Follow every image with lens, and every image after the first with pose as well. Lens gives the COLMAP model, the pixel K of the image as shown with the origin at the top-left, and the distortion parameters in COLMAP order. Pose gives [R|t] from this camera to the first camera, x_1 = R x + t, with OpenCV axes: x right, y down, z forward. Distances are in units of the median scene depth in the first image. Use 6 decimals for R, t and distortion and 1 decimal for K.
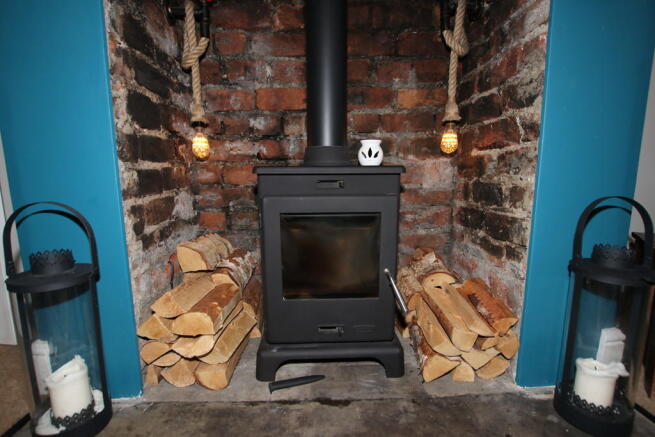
lens RADIAL K [[308.8, 0, 324.3], [0, 308.8, 222.2], [0, 0, 1]] dist [-0.029408, -0.000008]
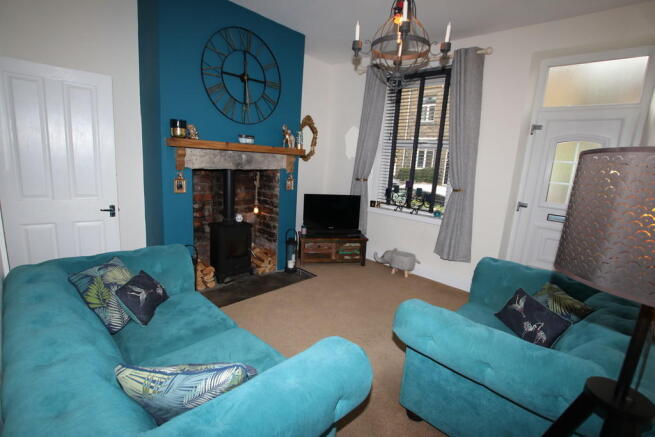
lens RADIAL K [[308.8, 0, 325.9], [0, 308.8, 218.6], [0, 0, 1]] dist [-0.029408, -0.000008]
pose [[0.708425, -0.083576, 0.700821, -1.769151], [0.044250, 0.996270, 0.074080, -0.471113], [-0.704398, -0.021468, 0.709481, -2.421398]]
